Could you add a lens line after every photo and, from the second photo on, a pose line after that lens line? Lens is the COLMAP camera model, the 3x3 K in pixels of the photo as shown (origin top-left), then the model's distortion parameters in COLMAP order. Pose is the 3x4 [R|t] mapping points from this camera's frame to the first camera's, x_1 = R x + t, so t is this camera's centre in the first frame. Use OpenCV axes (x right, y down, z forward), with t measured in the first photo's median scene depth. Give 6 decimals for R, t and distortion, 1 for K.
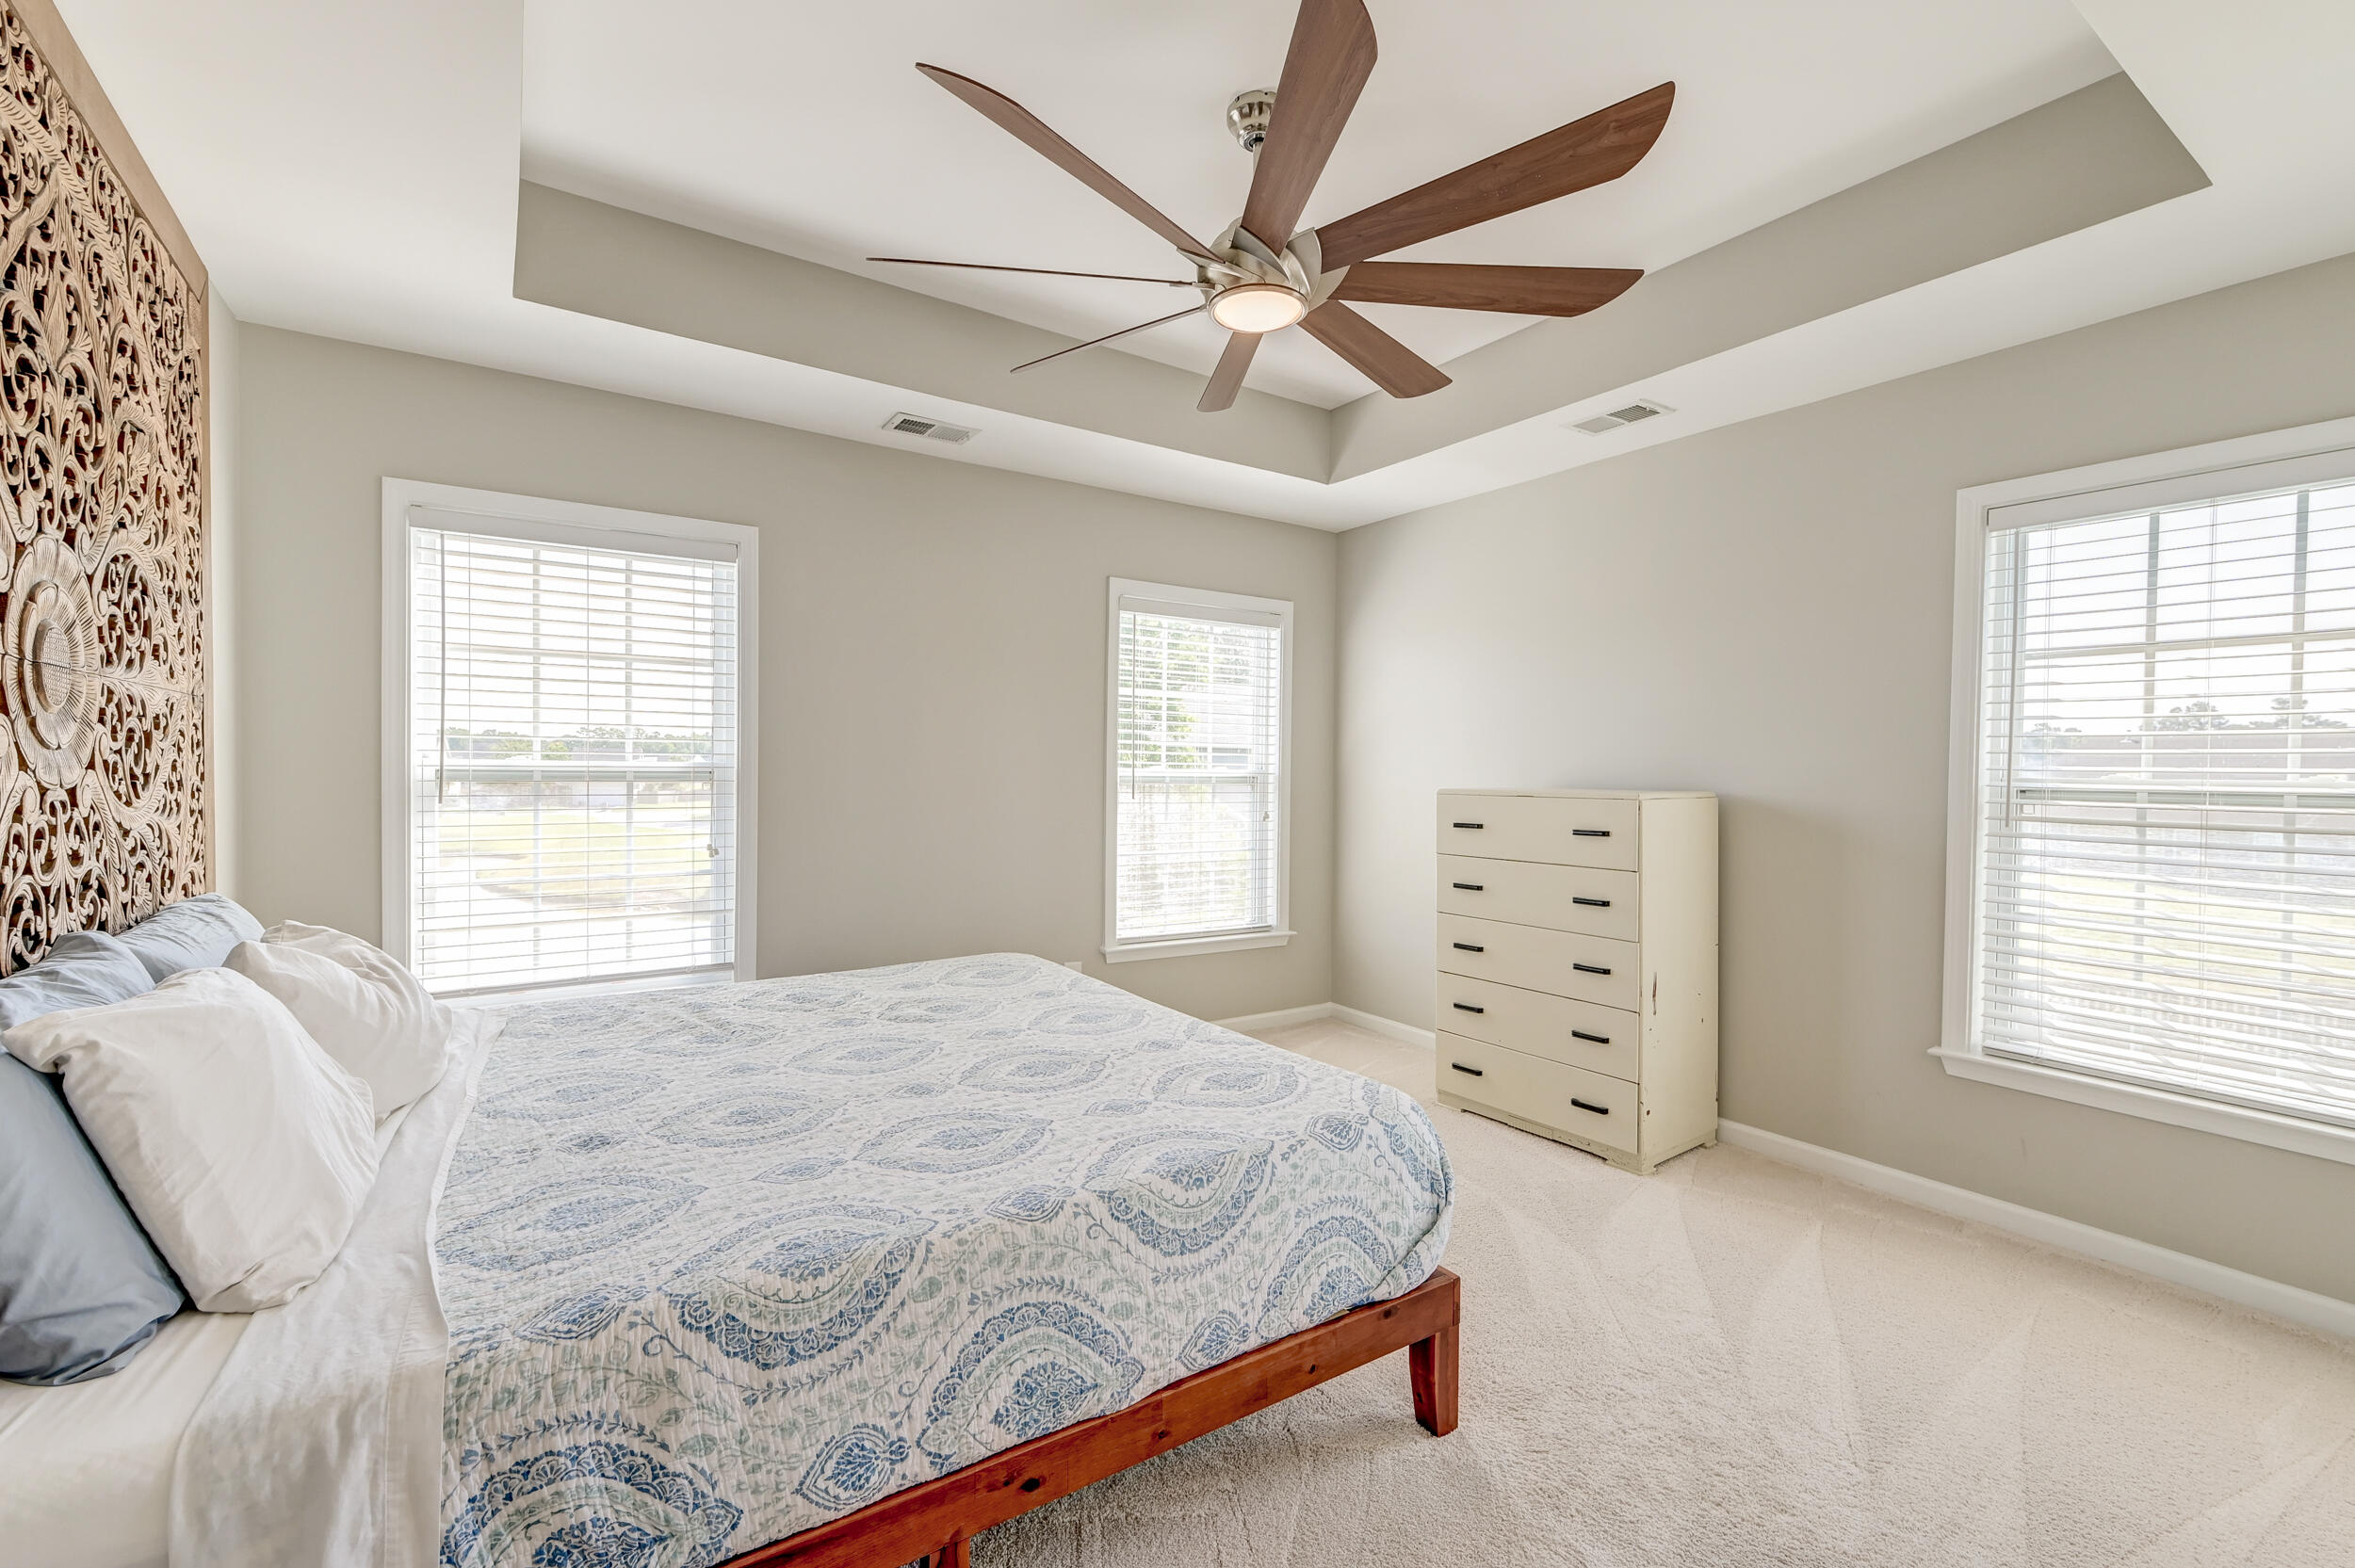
lens RADIAL K [[996.0, 0, 1174.1], [0, 996.0, 785.4], [0, 0, 1]] dist [0.009173, -0.001215]
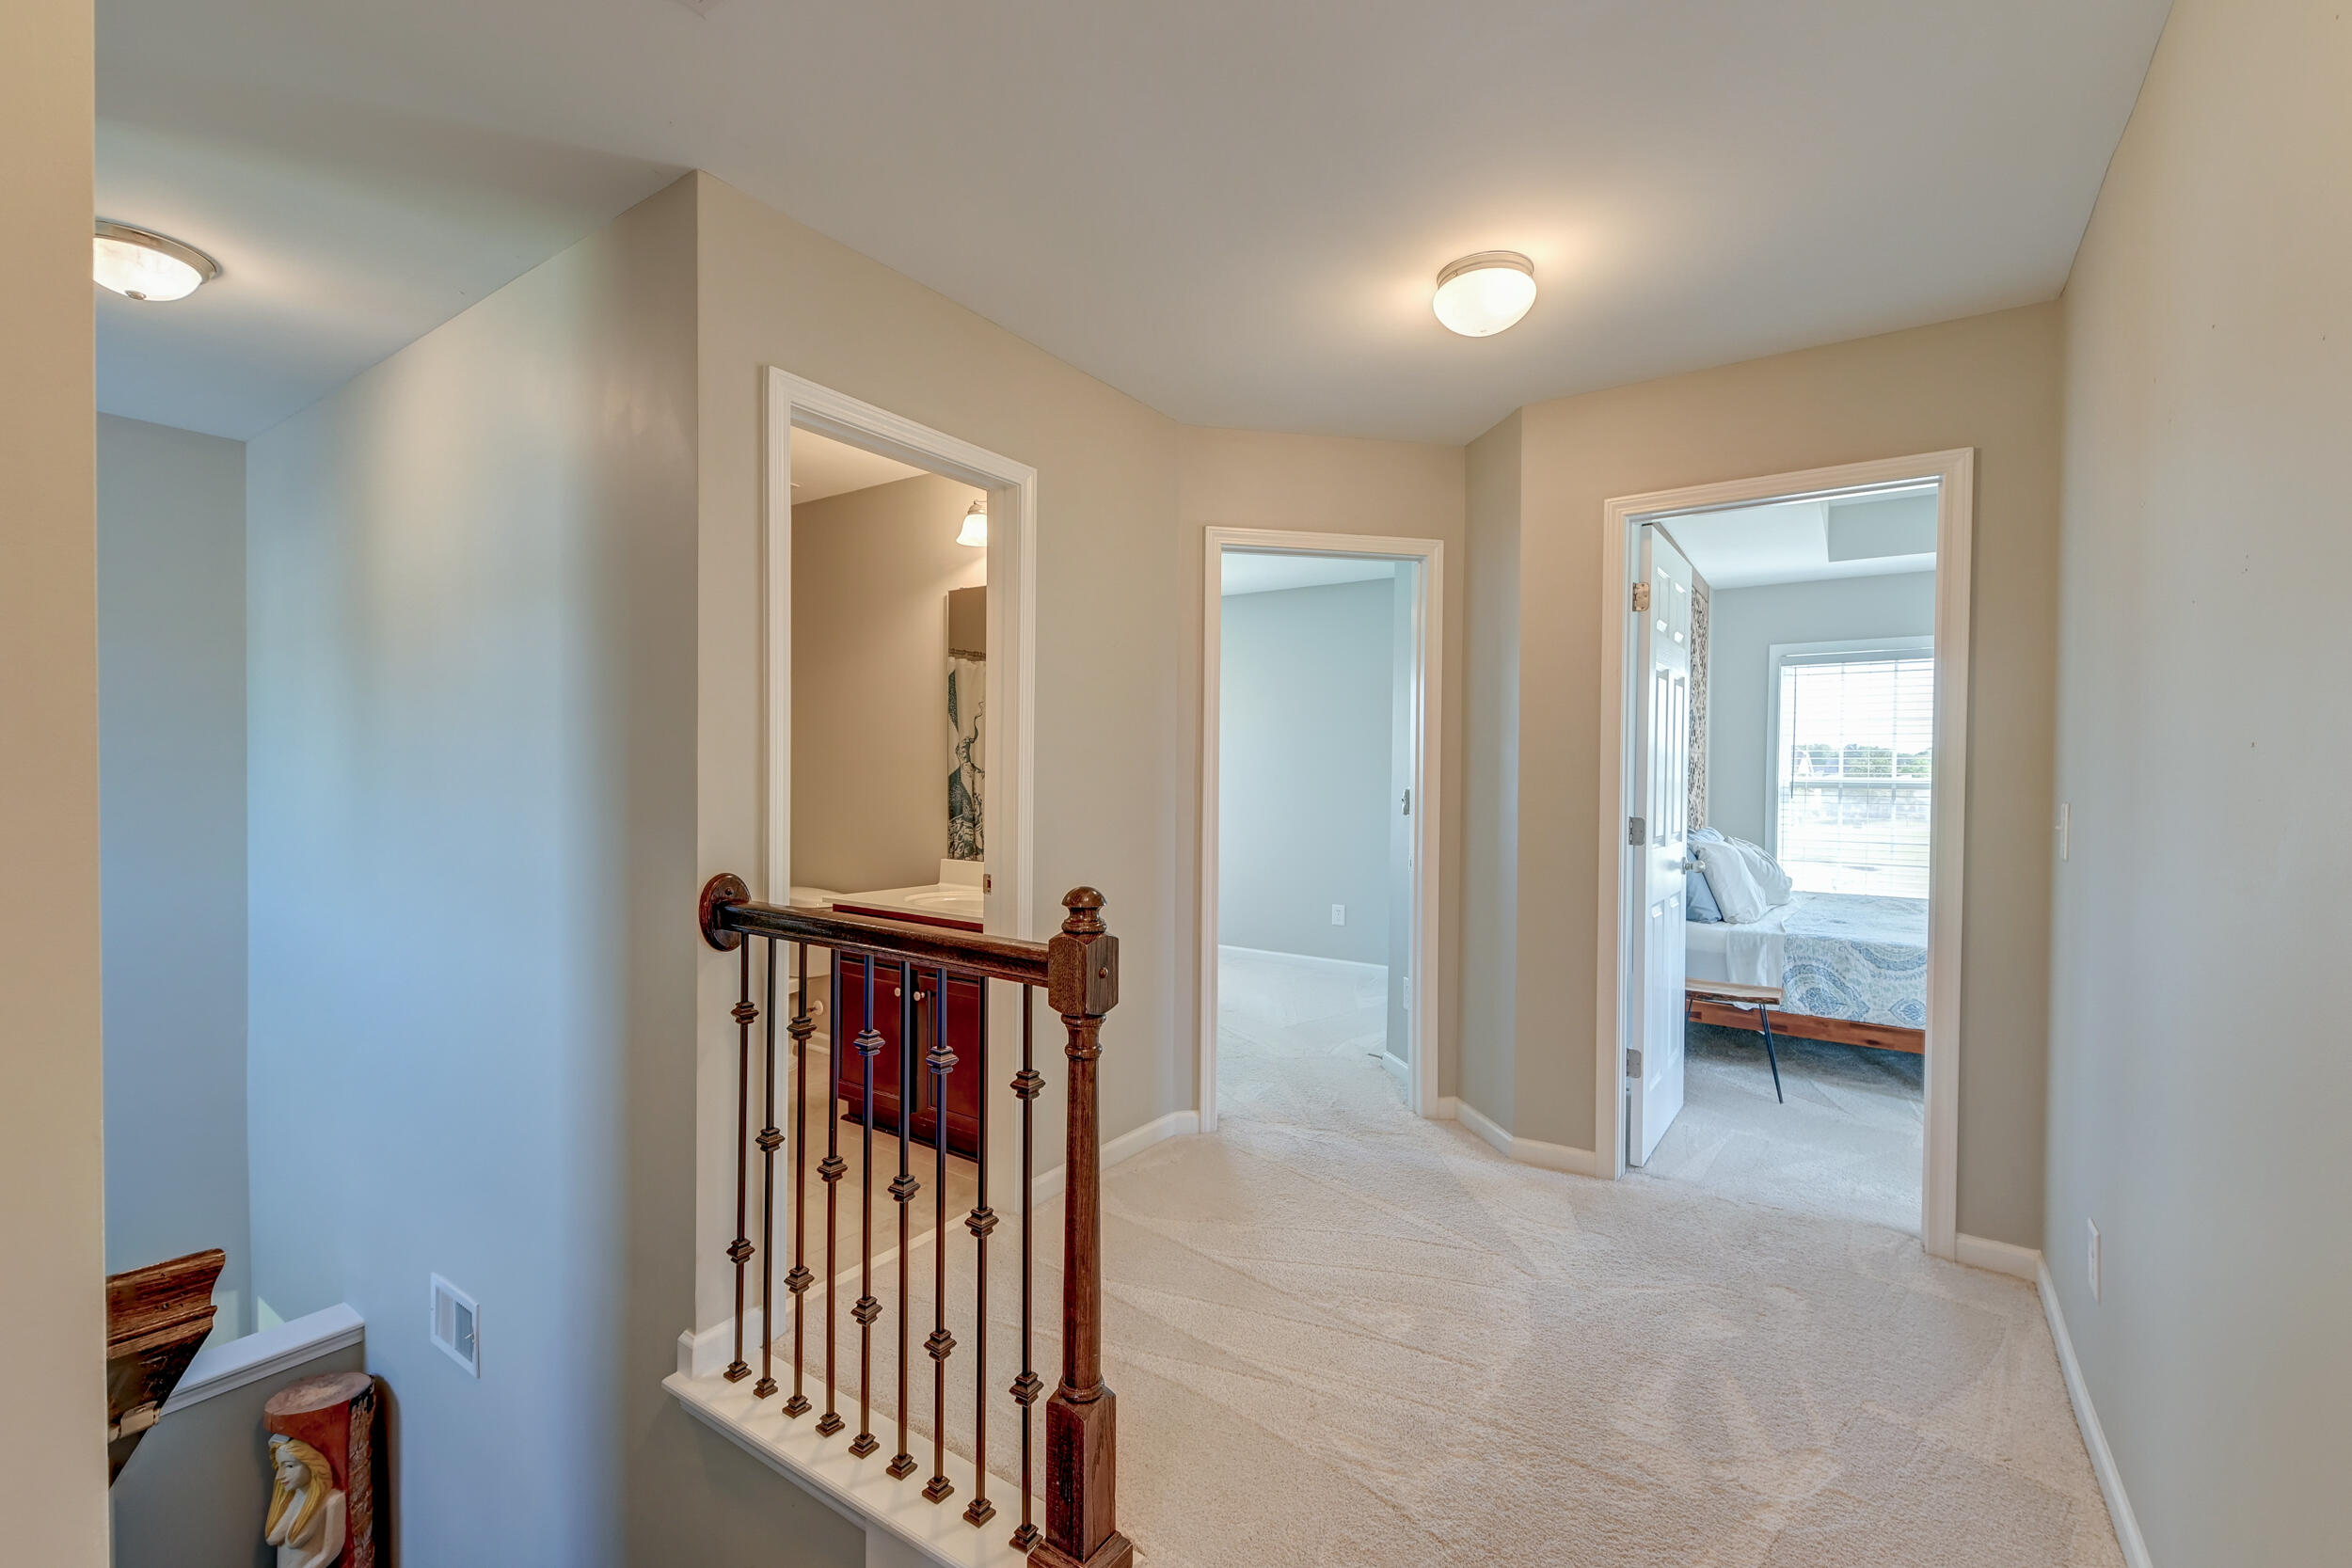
lens RADIAL K [[994.8, 0, 1172.6], [0, 994.8, 785.4], [0, 0, 1]] dist [0.009173, -0.001215]
pose [[0.364151, 0.004133, -0.931331, 1.750439], [-0.019344, 0.999808, -0.003126, 0.052985], [0.931139, 0.019154, 0.364161, -2.287783]]
